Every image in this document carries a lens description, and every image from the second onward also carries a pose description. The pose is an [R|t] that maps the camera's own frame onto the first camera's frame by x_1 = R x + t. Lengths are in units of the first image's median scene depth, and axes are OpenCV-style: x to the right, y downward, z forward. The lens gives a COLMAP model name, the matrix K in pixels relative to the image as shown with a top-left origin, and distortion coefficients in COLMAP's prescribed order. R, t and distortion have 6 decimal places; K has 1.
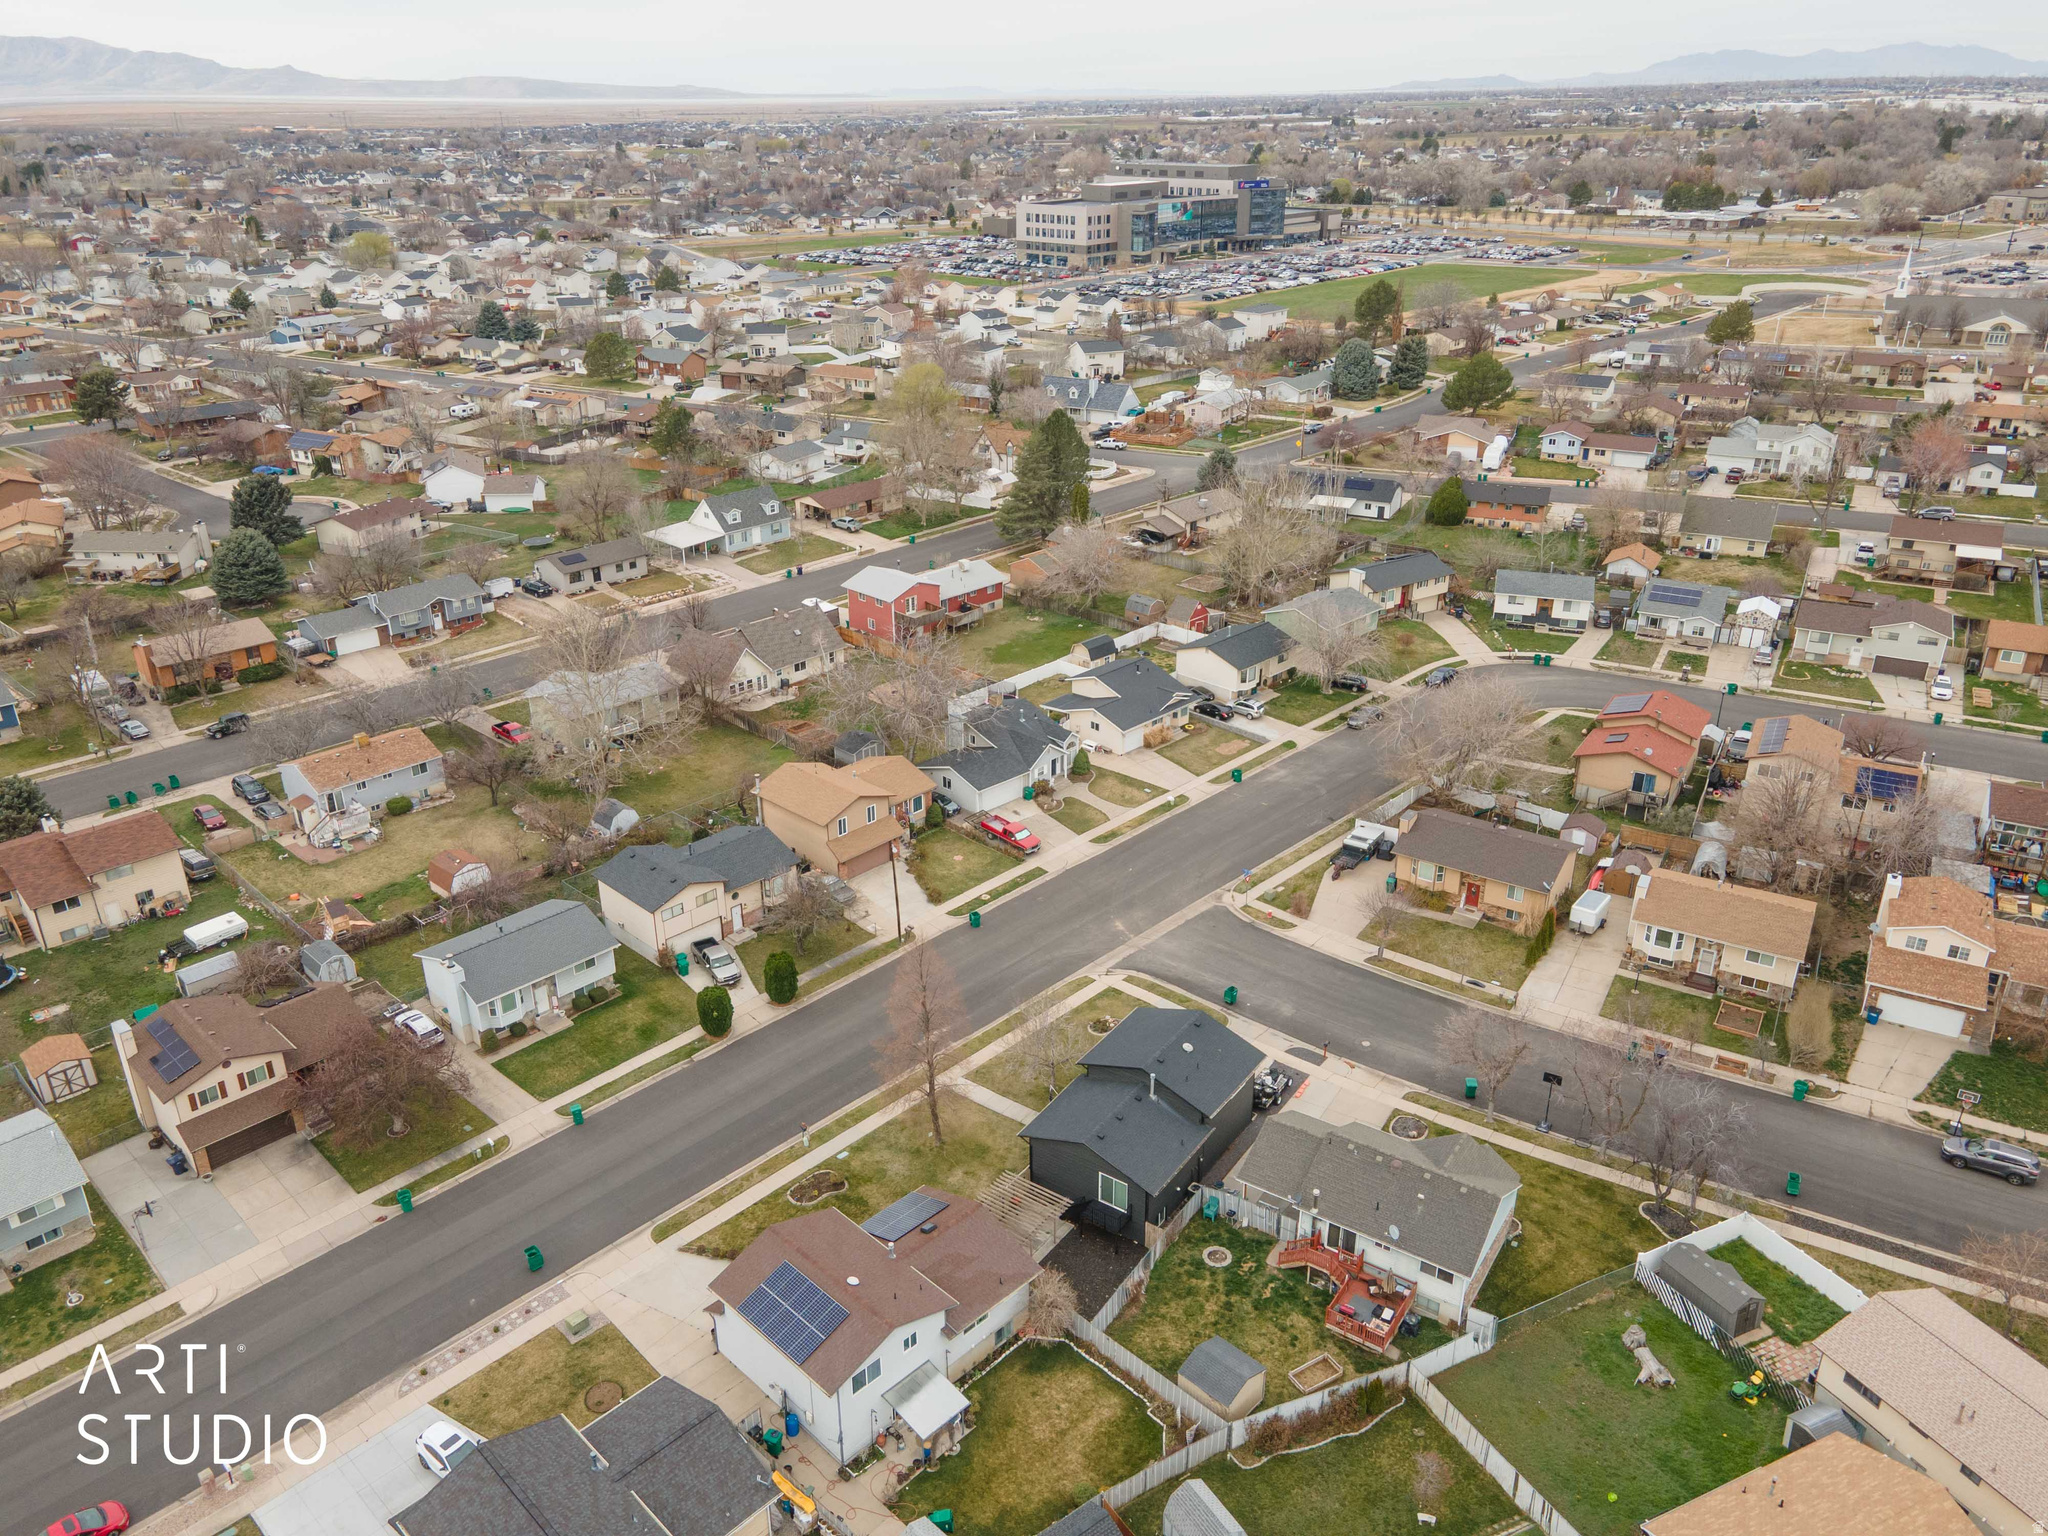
lens RADIAL K [[1487.9, 0, 1003.4], [0, 1487.9, 766.9], [0, 0, 1]] dist [0.042161, -0.005187]
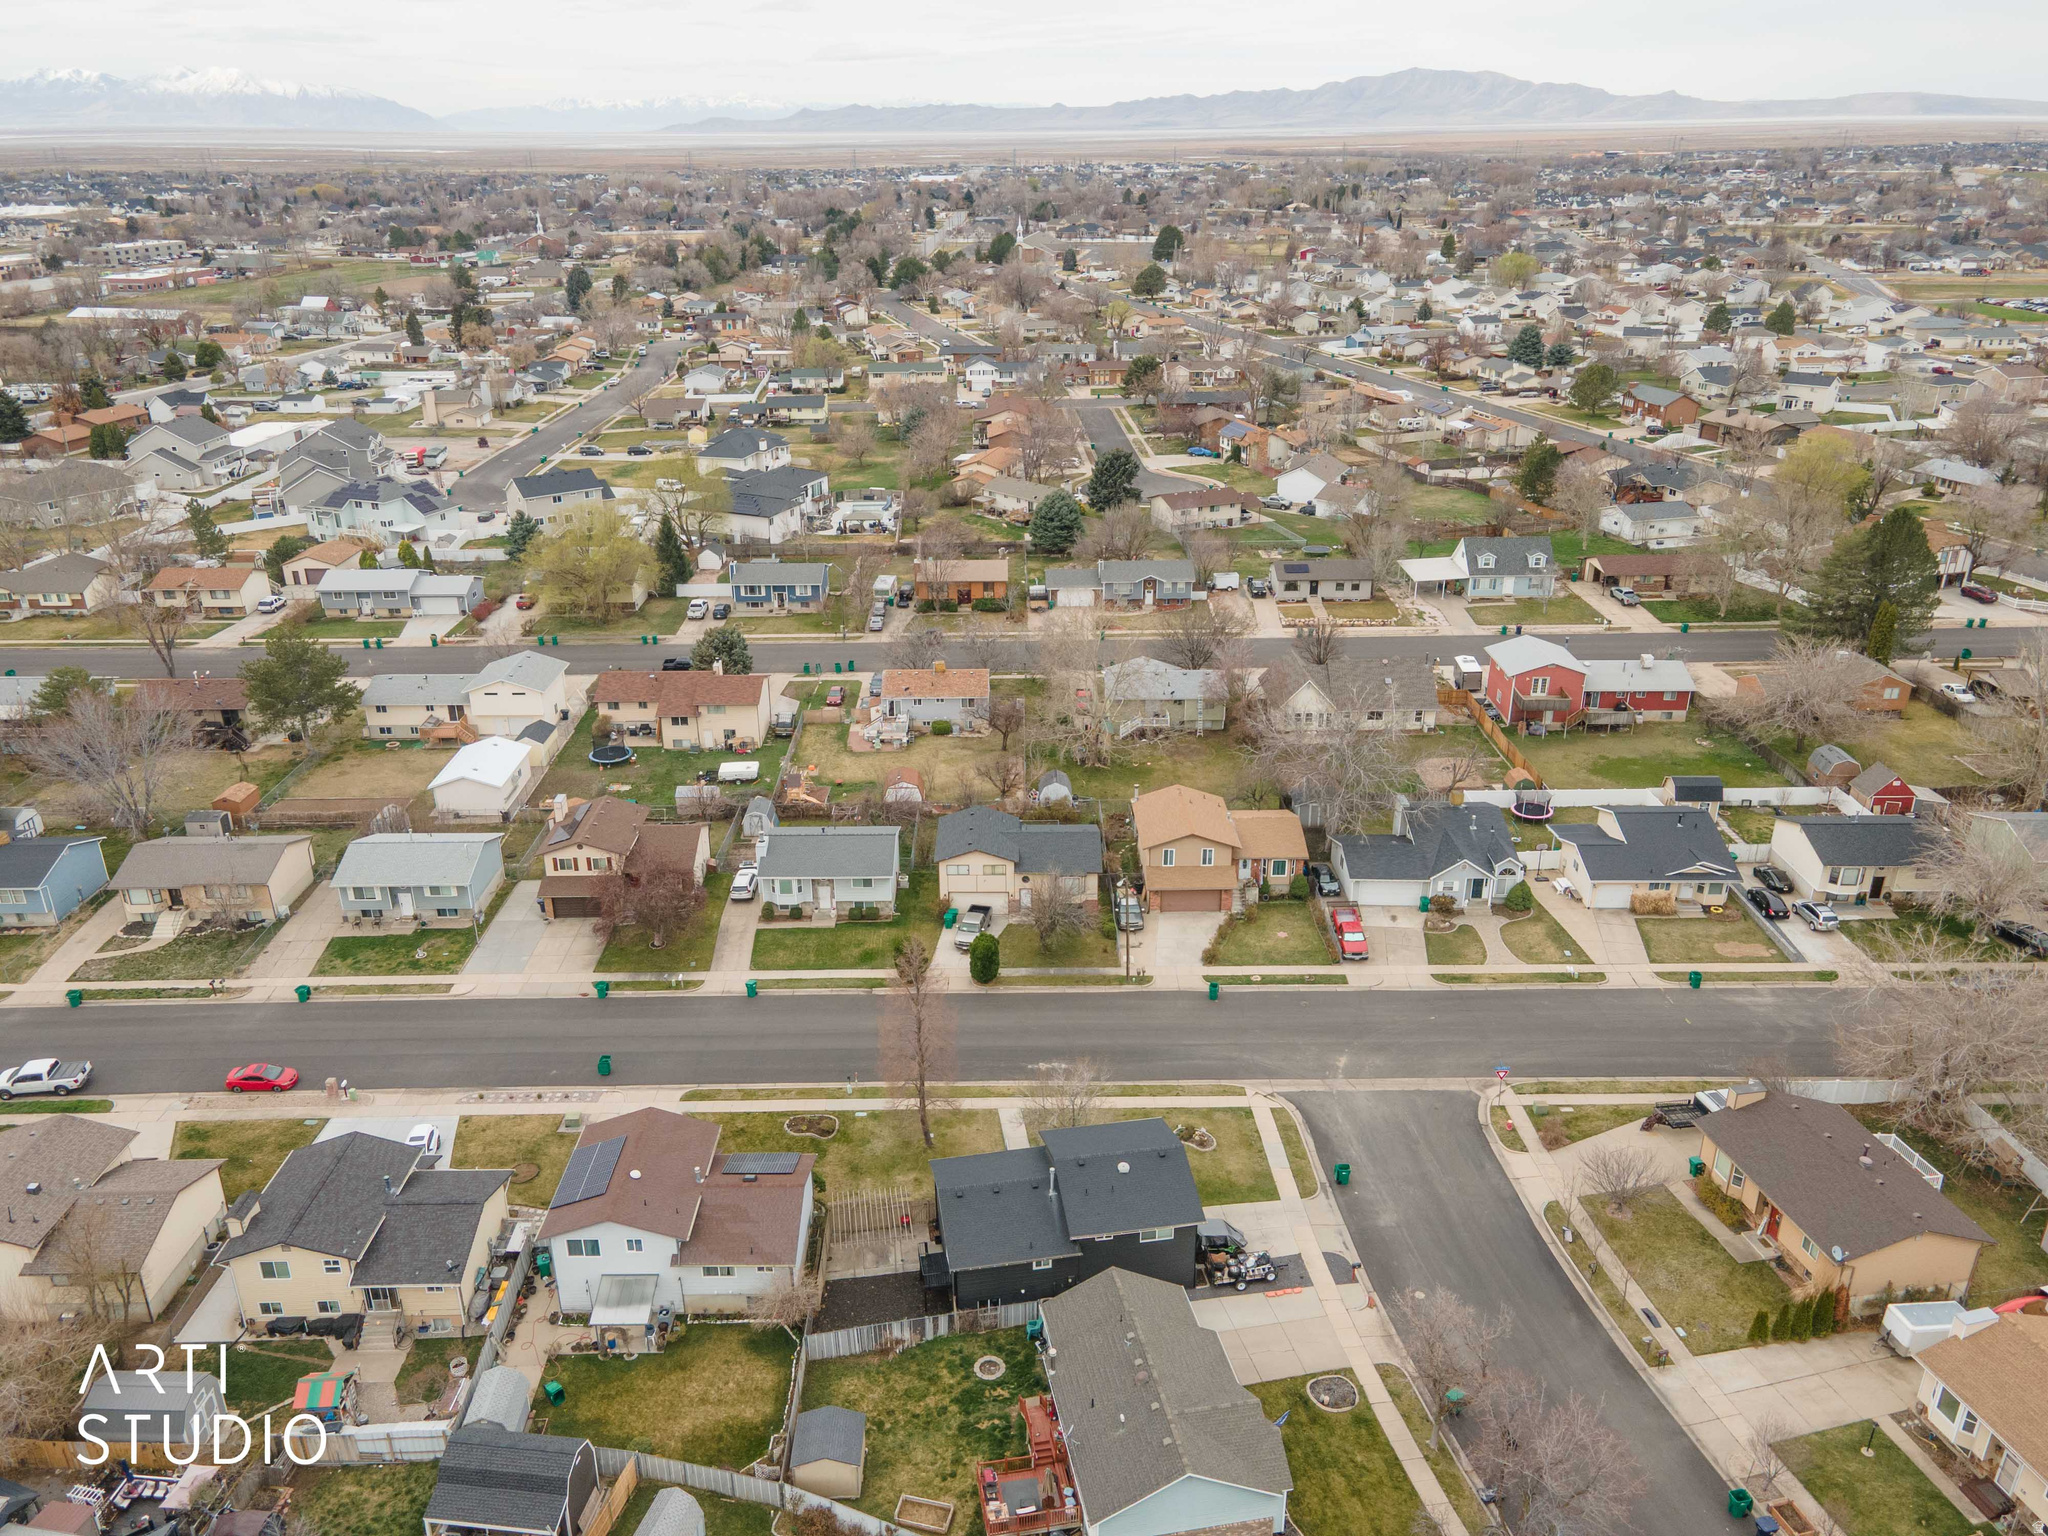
lens RADIAL K [[1487.9, 0, 1003.4], [0, 1487.9, 766.9], [0, 0, 1]] dist [0.042161, -0.005187]
pose [[0.703034, 0.284940, -0.651577, 0.431843], [-0.292627, 0.950970, 0.100130, -0.082095], [0.648161, 0.120274, 0.751945, 0.173855]]
